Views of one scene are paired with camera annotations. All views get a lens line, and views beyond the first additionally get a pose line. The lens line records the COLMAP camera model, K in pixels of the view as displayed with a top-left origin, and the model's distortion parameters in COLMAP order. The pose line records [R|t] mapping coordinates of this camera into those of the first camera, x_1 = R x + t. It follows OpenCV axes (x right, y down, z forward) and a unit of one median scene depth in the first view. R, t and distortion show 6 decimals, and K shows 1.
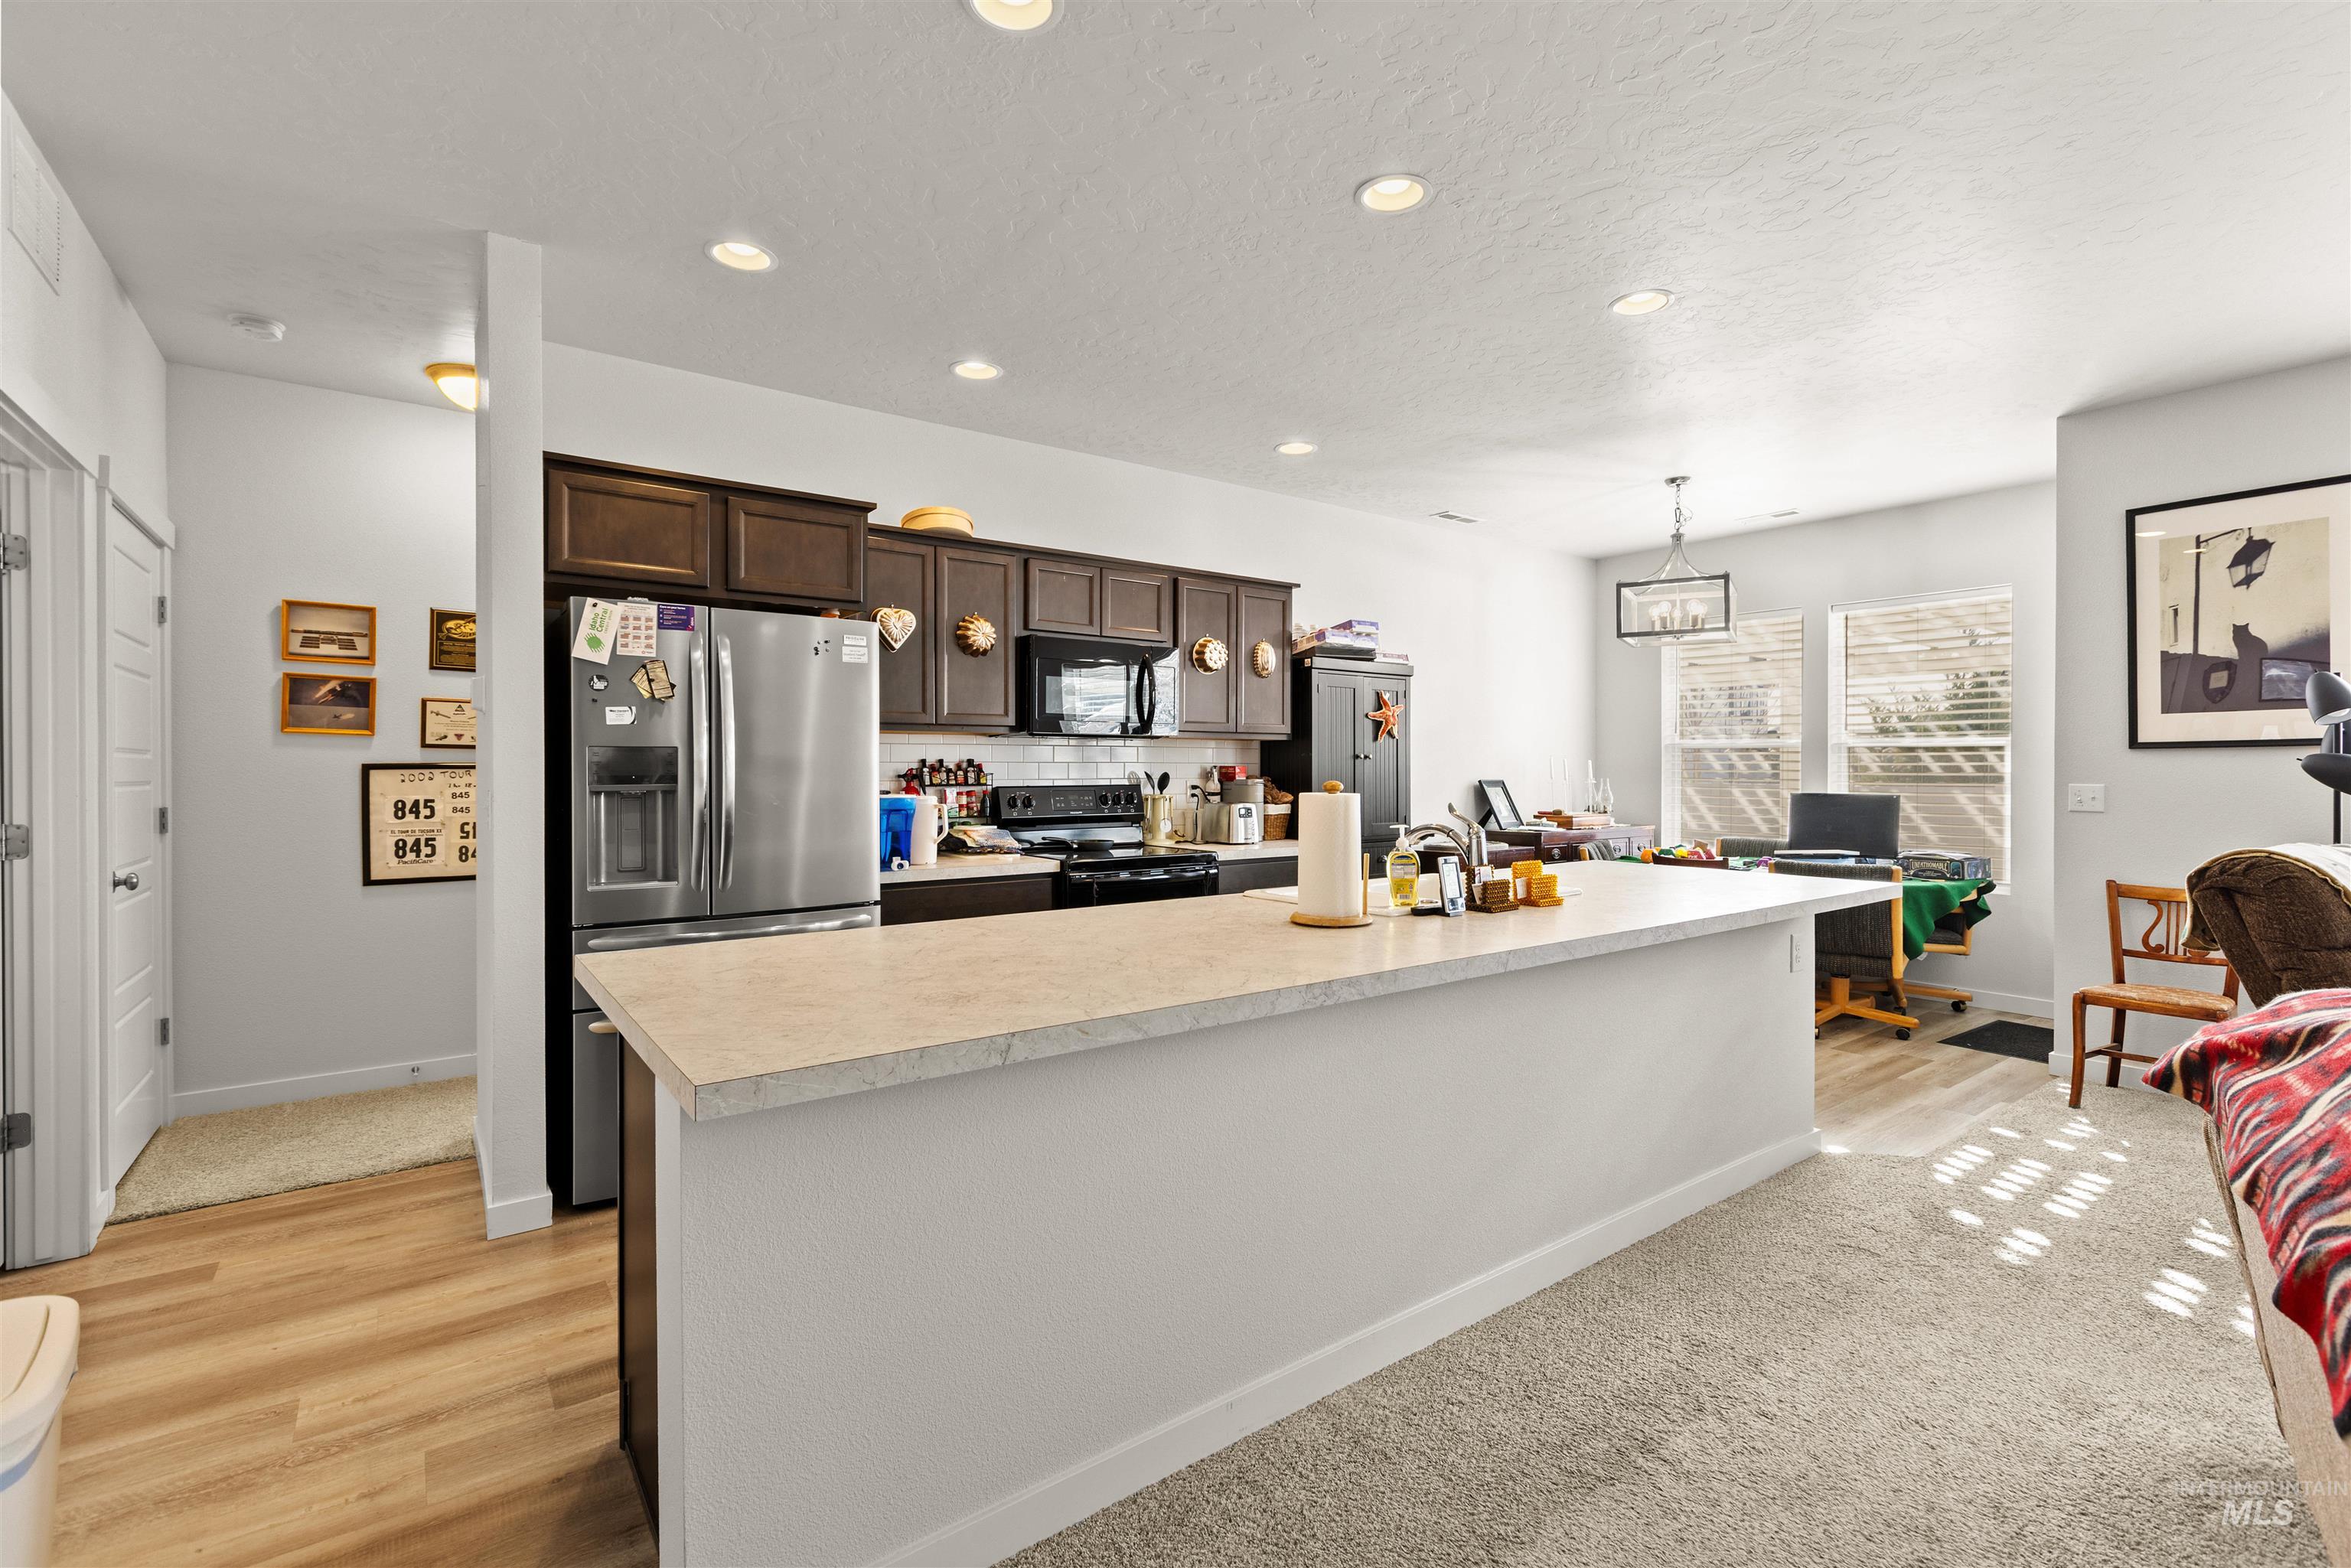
lens RADIAL K [[1051.8, 0, 1176.5], [0, 1051.8, 778.7], [0, 0, 1]] dist [0.006550, -0.001784]
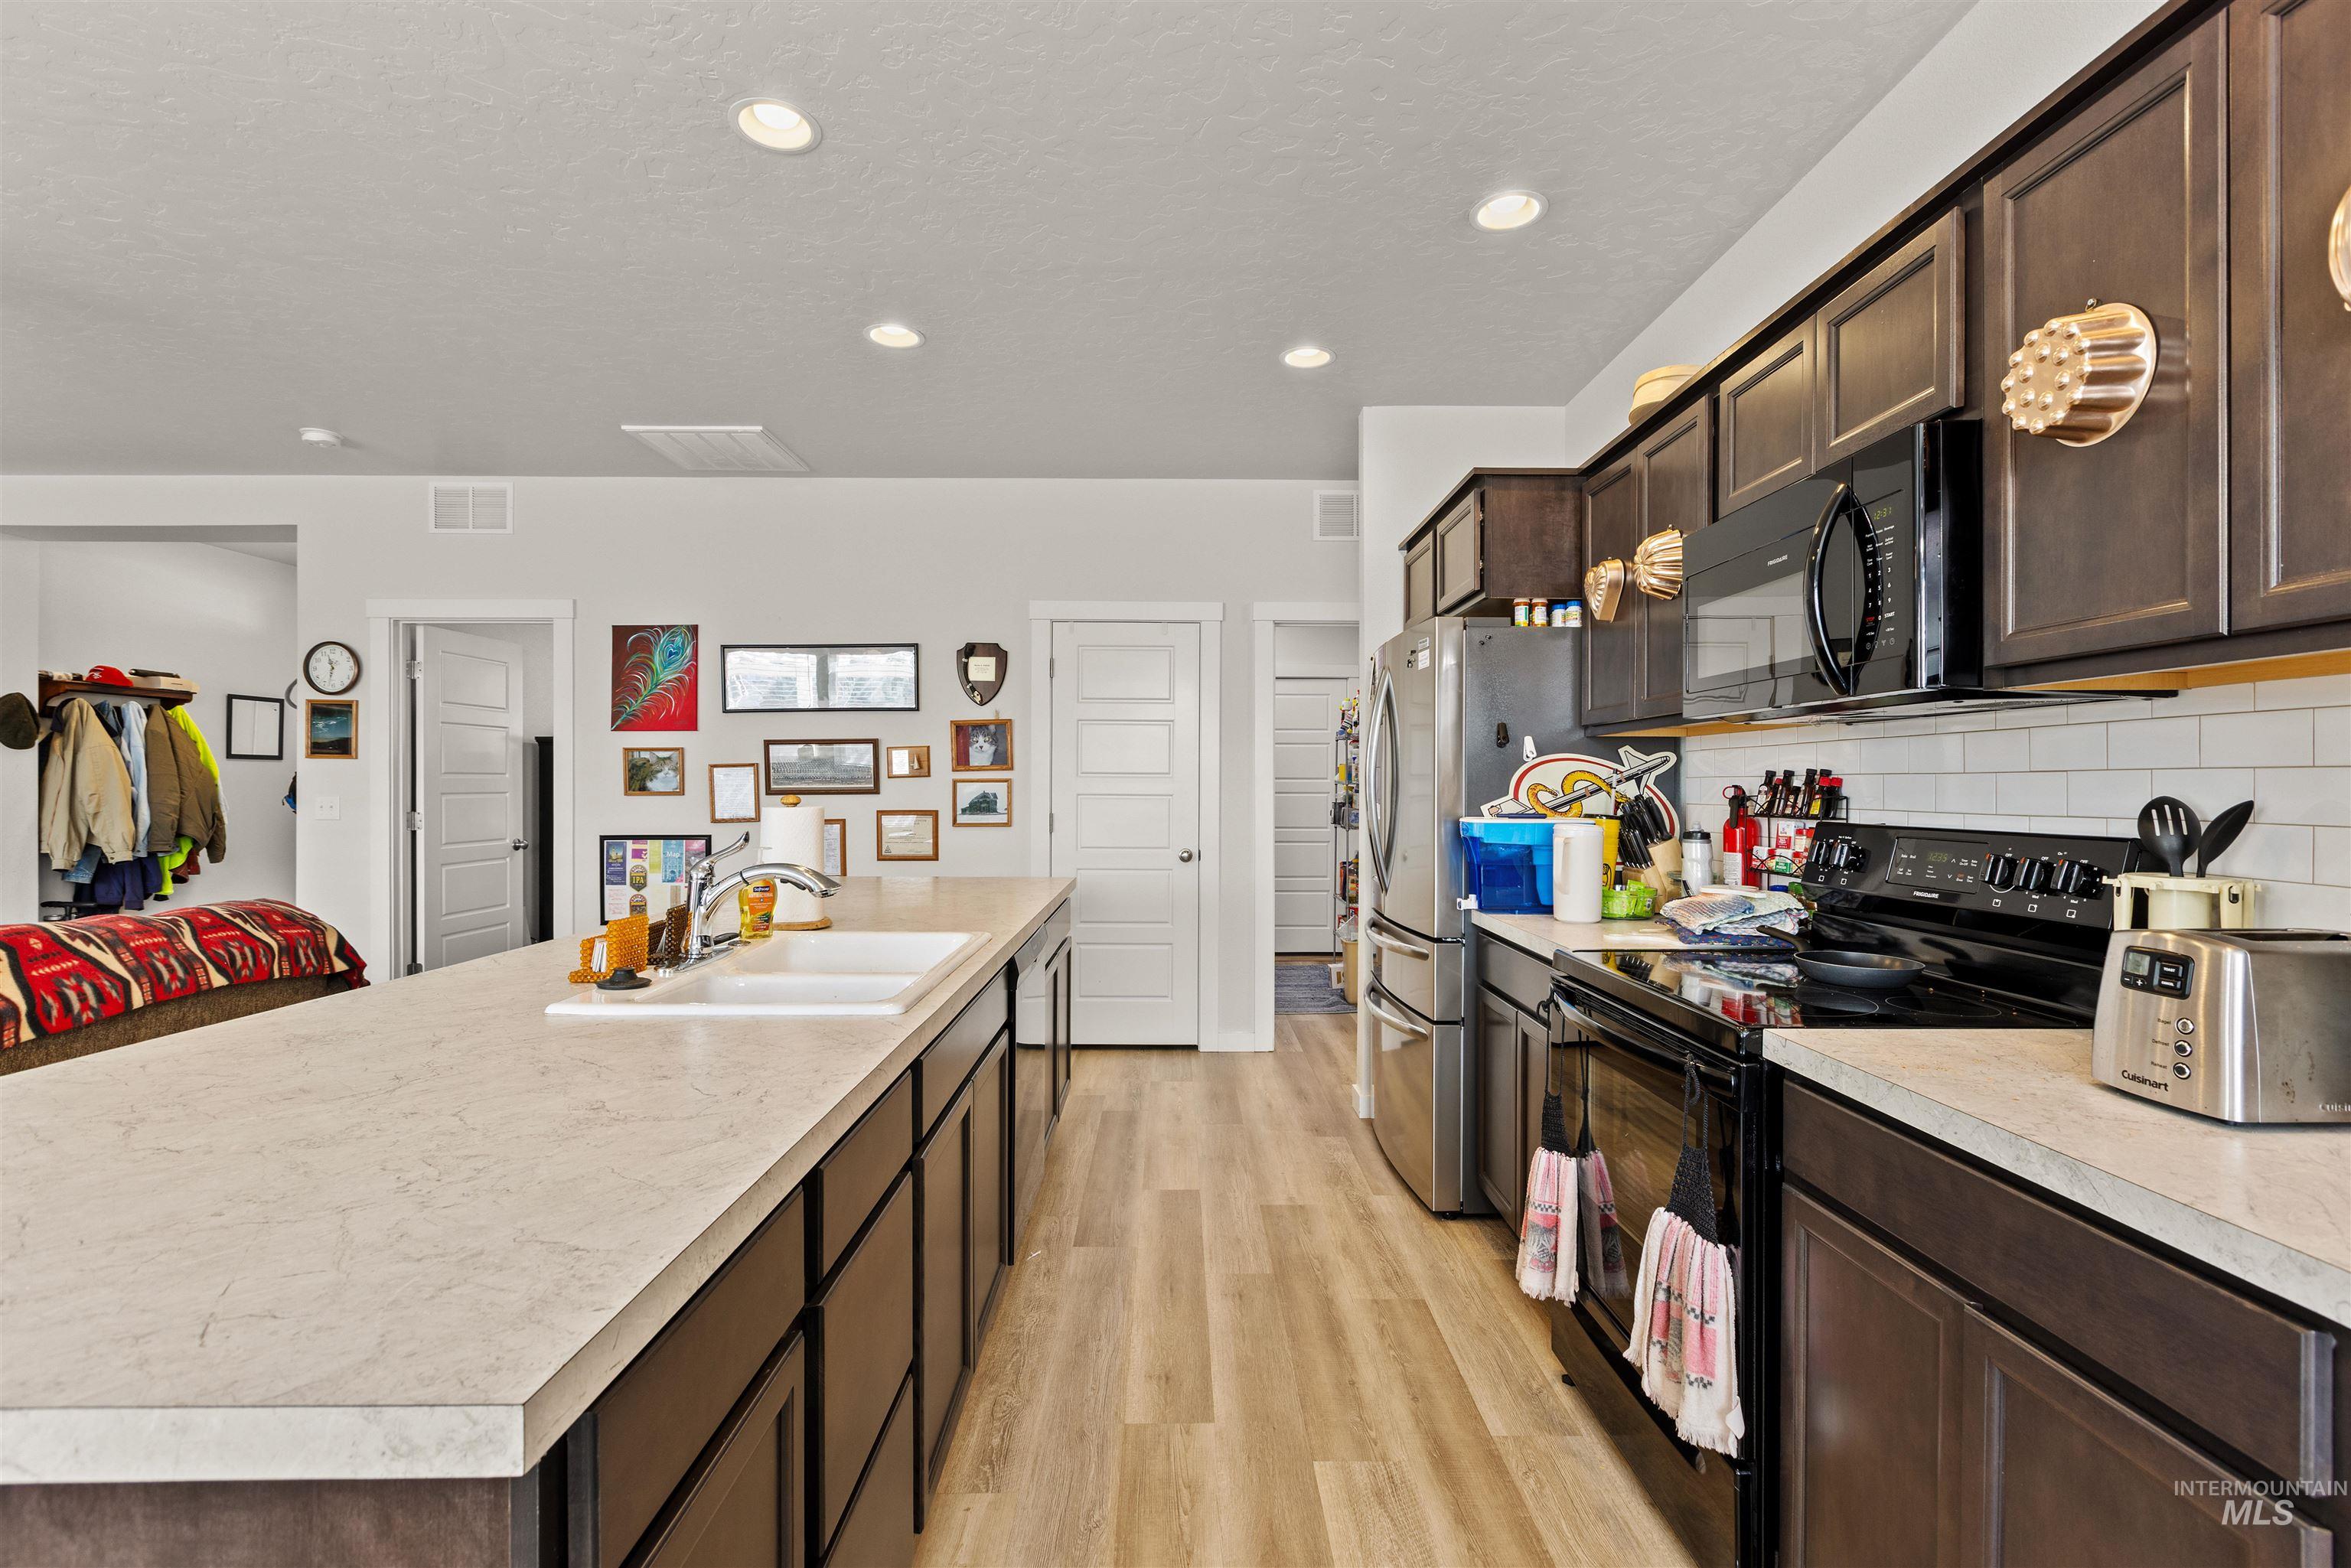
lens RADIAL K [[1051.8, 0, 1191.1], [0, 1051.8, 784.0], [0, 0, 1]] dist [0.006550, -0.001784]
pose [[-0.574161, -0.002389, -0.818739, 0.404540], [-0.013842, 0.999881, 0.006790, -0.009943], [0.818625, 0.015231, -0.574126, 0.998237]]
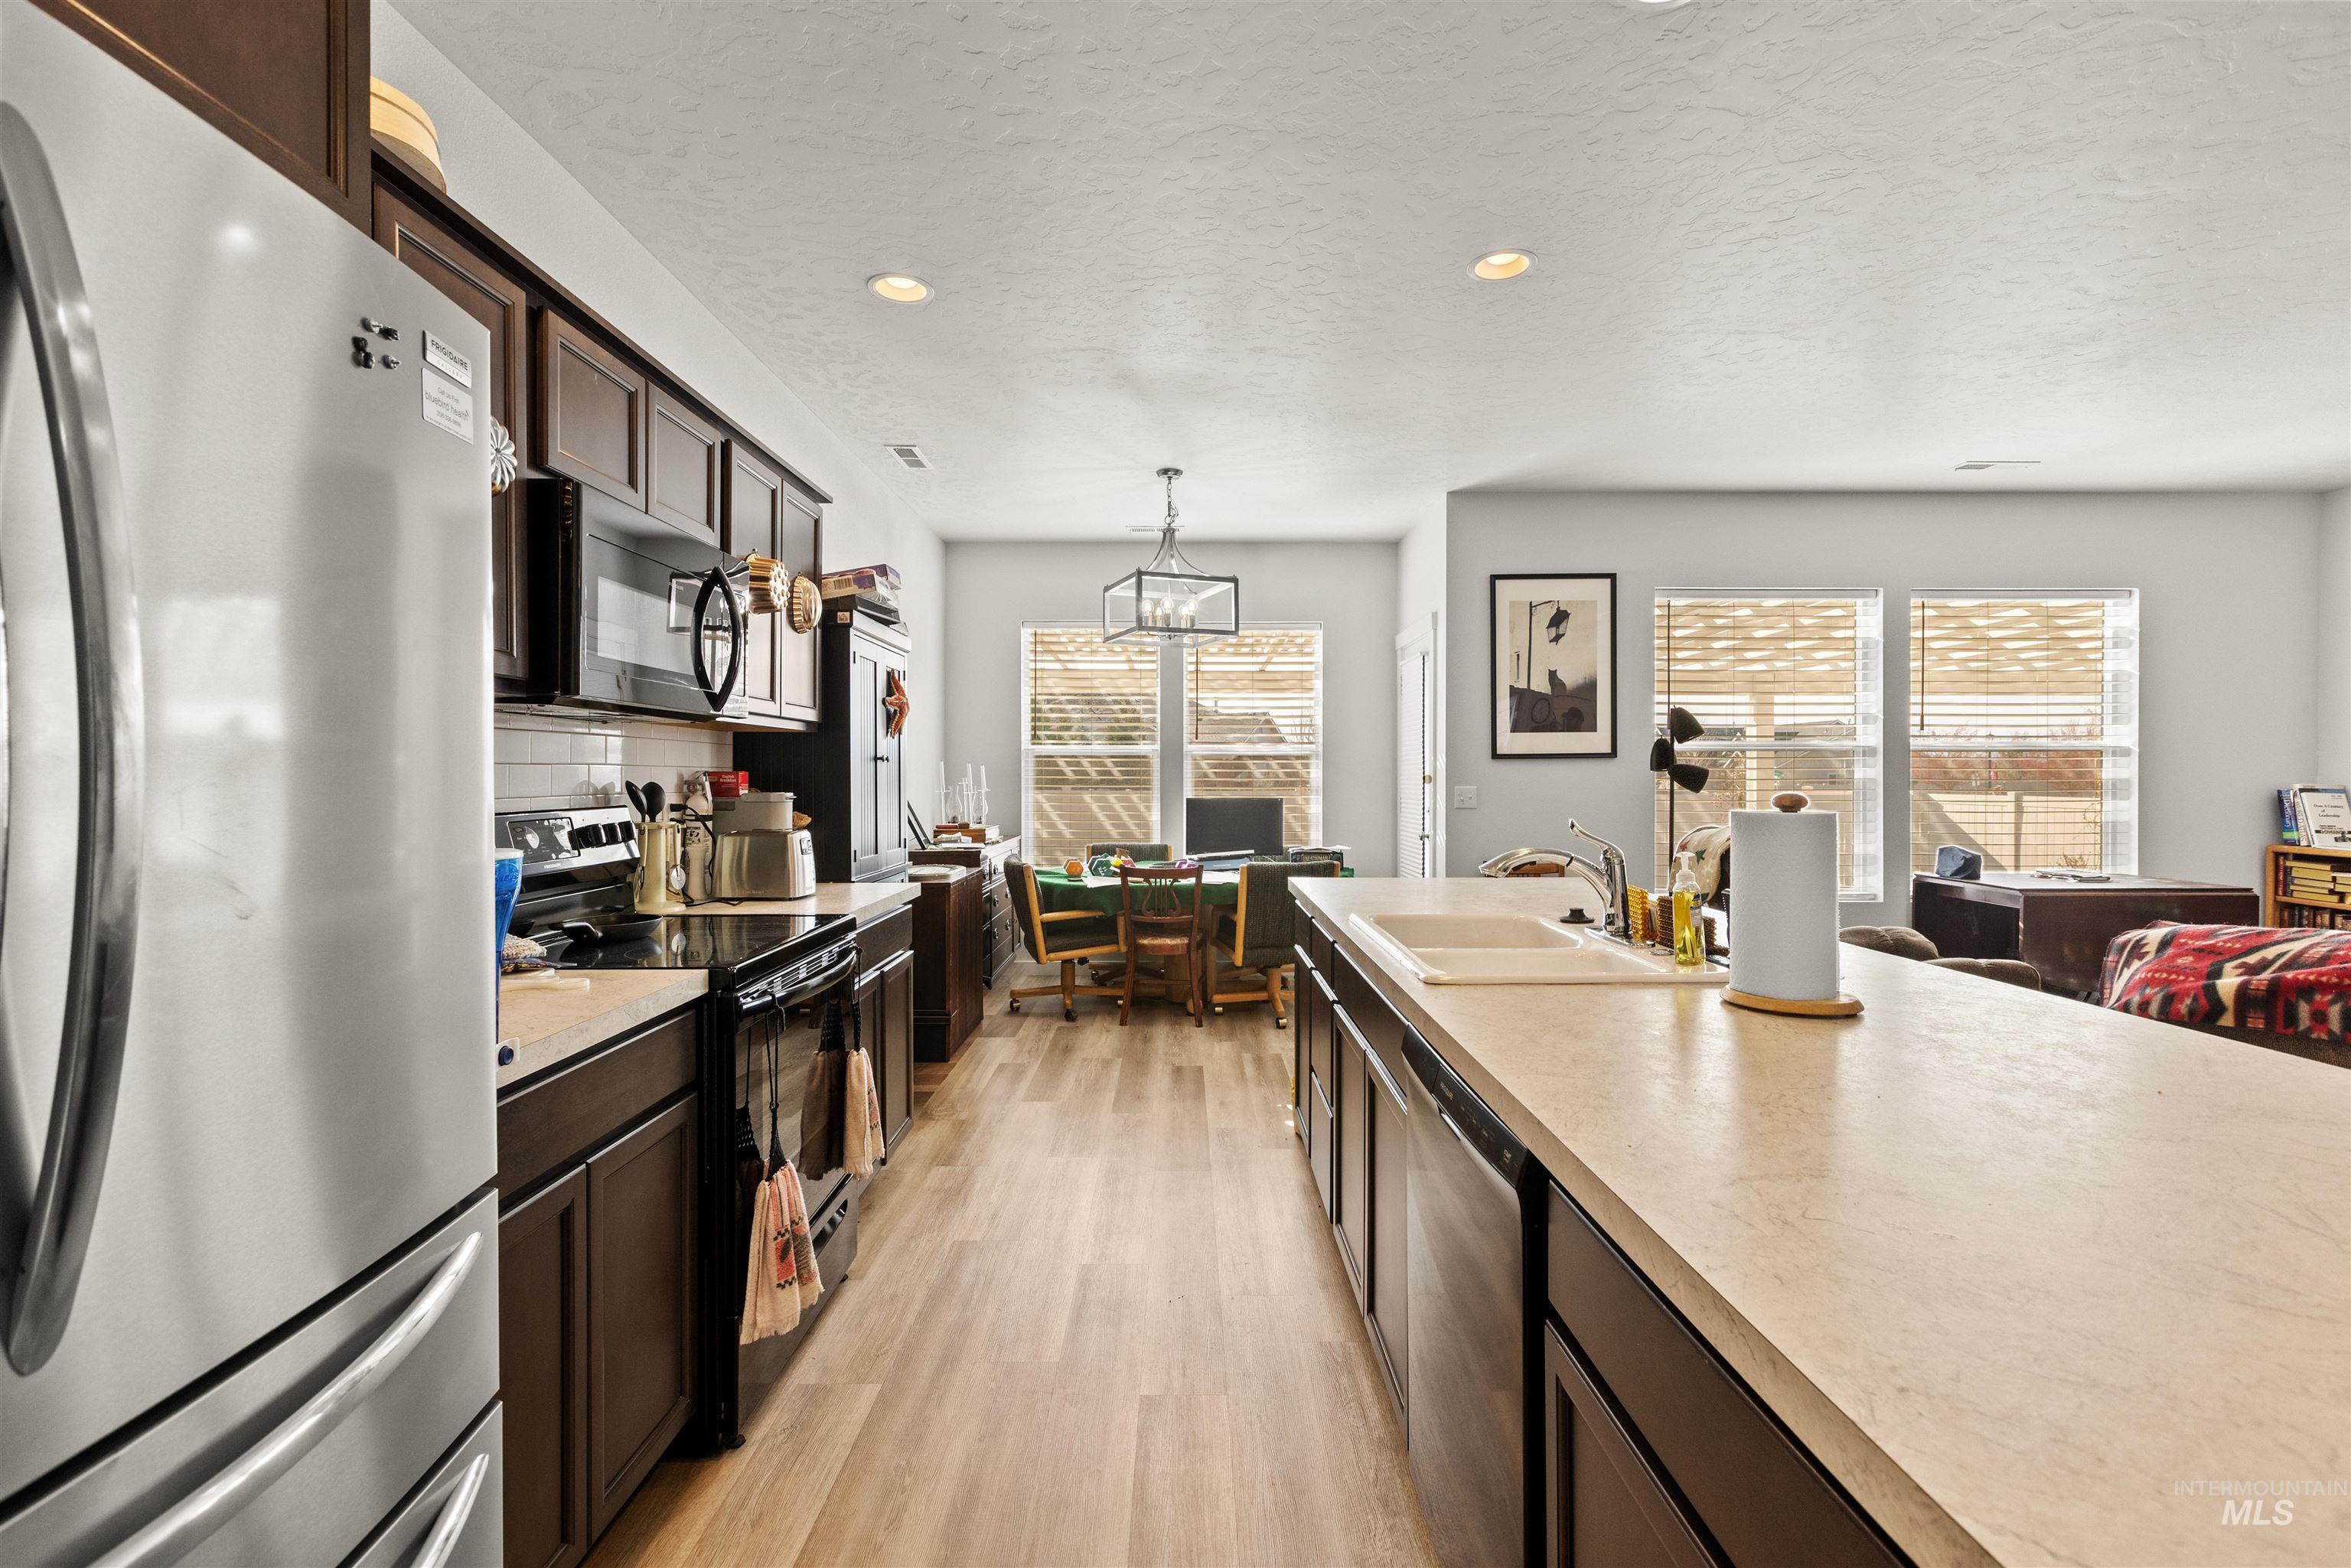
lens RADIAL K [[1051.8, 0, 1190.1], [0, 1051.8, 787.7], [0, 0, 1]] dist [0.006550, -0.001784]
pose [[0.585292, -0.014569, 0.810692, -0.314592], [0.010233, 0.999892, 0.010582, -0.009606], [-0.810758, 0.002102, 0.585377, 0.471777]]
